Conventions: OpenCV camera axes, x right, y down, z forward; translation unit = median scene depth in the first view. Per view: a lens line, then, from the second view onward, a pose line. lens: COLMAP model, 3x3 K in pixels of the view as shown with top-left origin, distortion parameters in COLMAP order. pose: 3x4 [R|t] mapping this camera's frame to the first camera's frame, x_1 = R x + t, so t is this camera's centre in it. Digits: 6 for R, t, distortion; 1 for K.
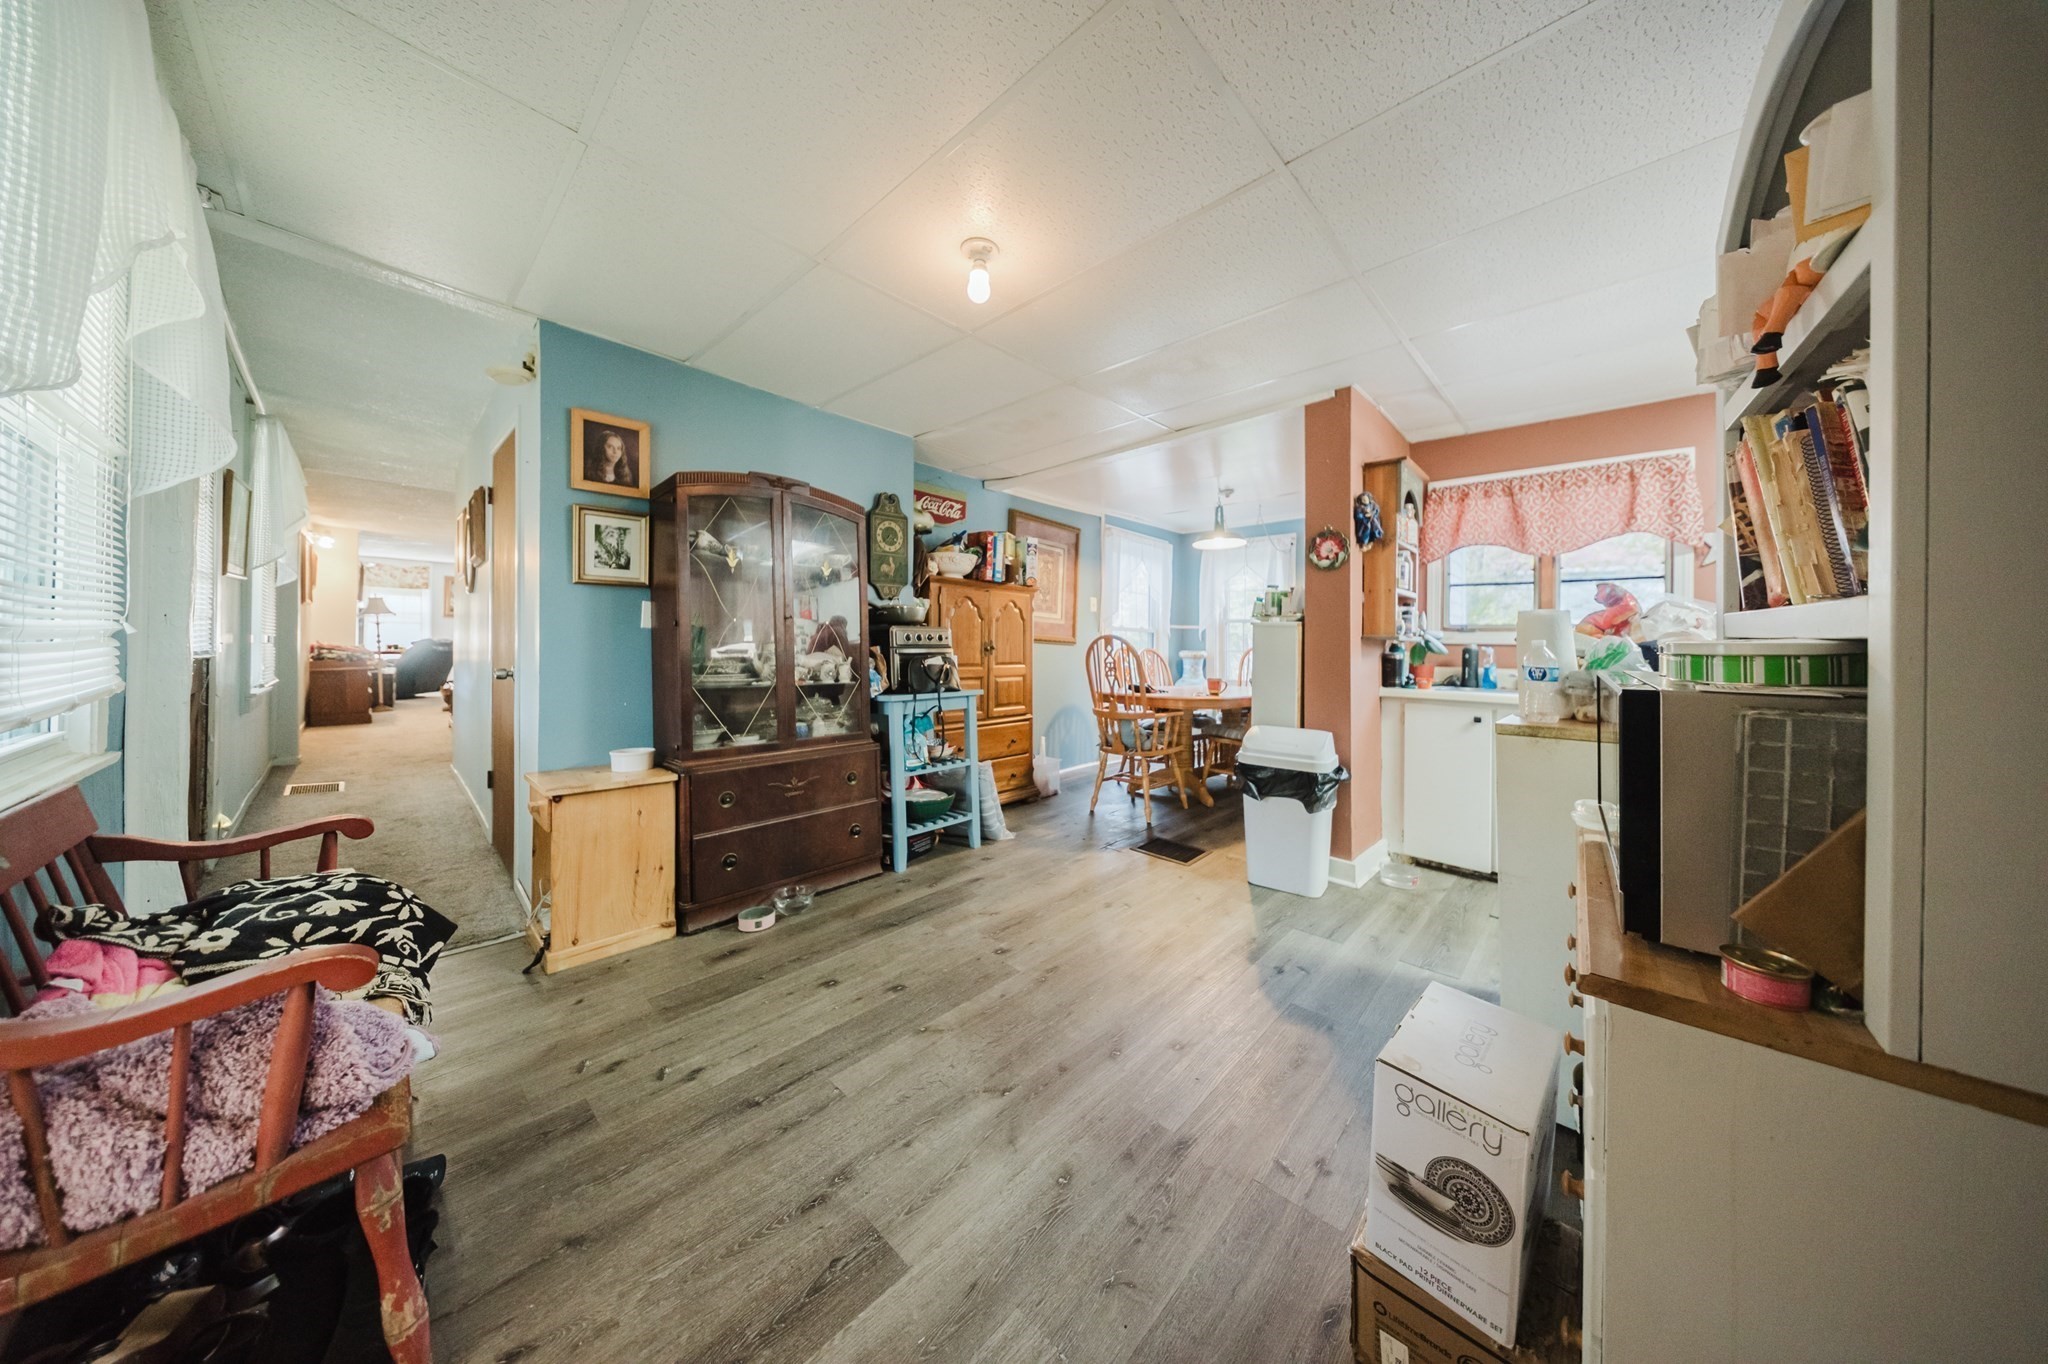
lens RADIAL K [[606.5, 0, 1024.5], [0, 606.5, 664.3], [0, 0, 1]] dist [-0.000124, -0.000017]
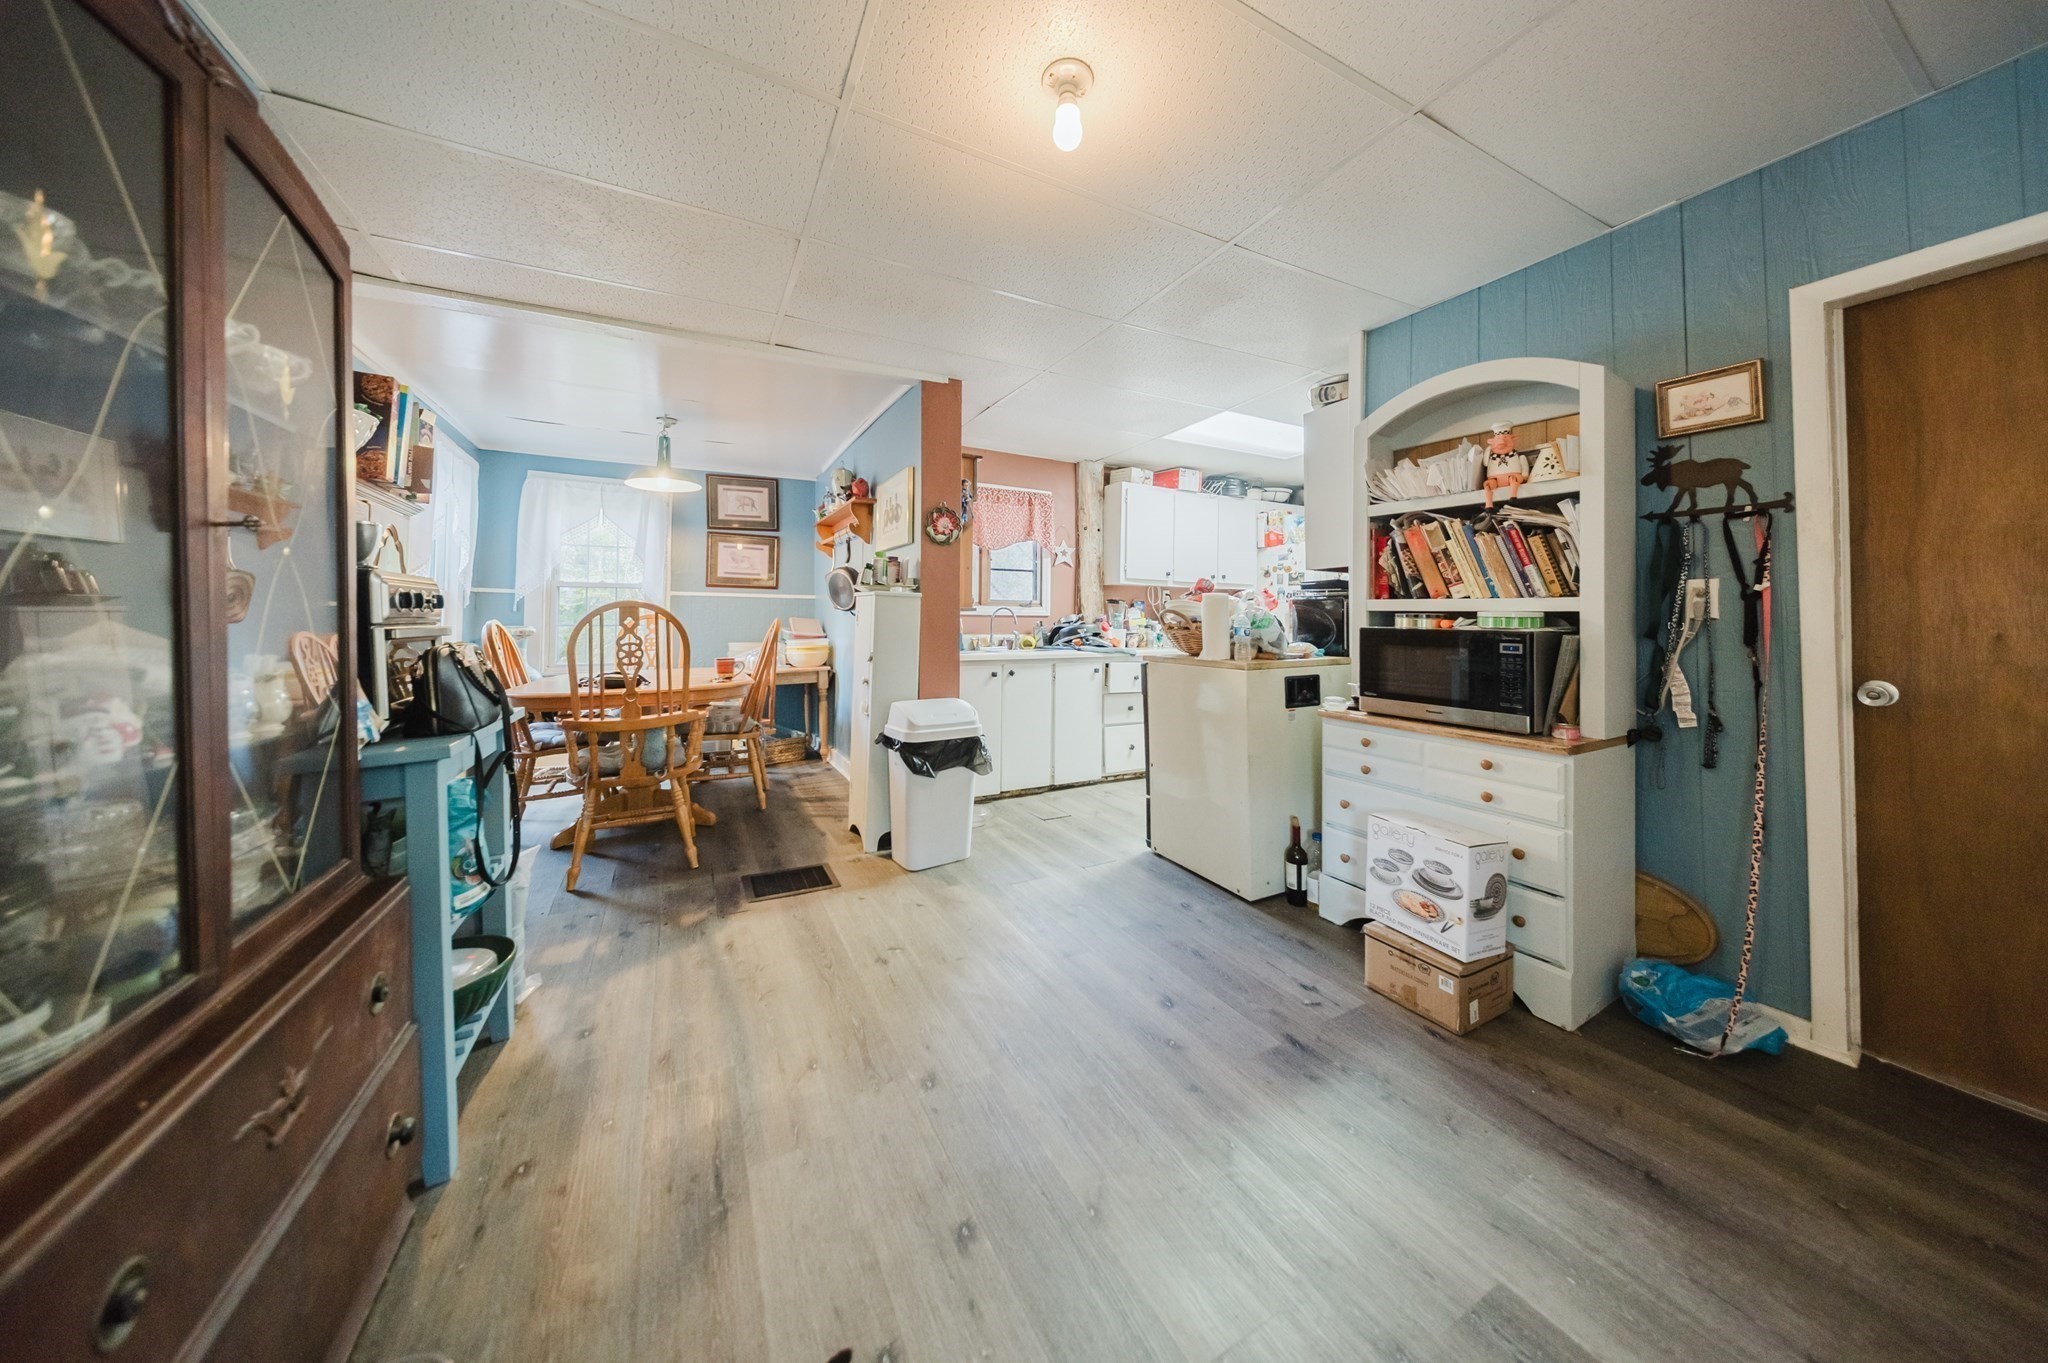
lens RADIAL K [[645.5, 0, 1030.2], [0, 645.5, 617.7], [0, 0, 1]] dist [-0.000268, -0.000014]
pose [[0.312861, -0.005803, 0.949781, -0.511058], [0.035757, 0.999344, -0.005673, -0.016461], [-0.949126, 0.035736, 0.312863, 0.504971]]
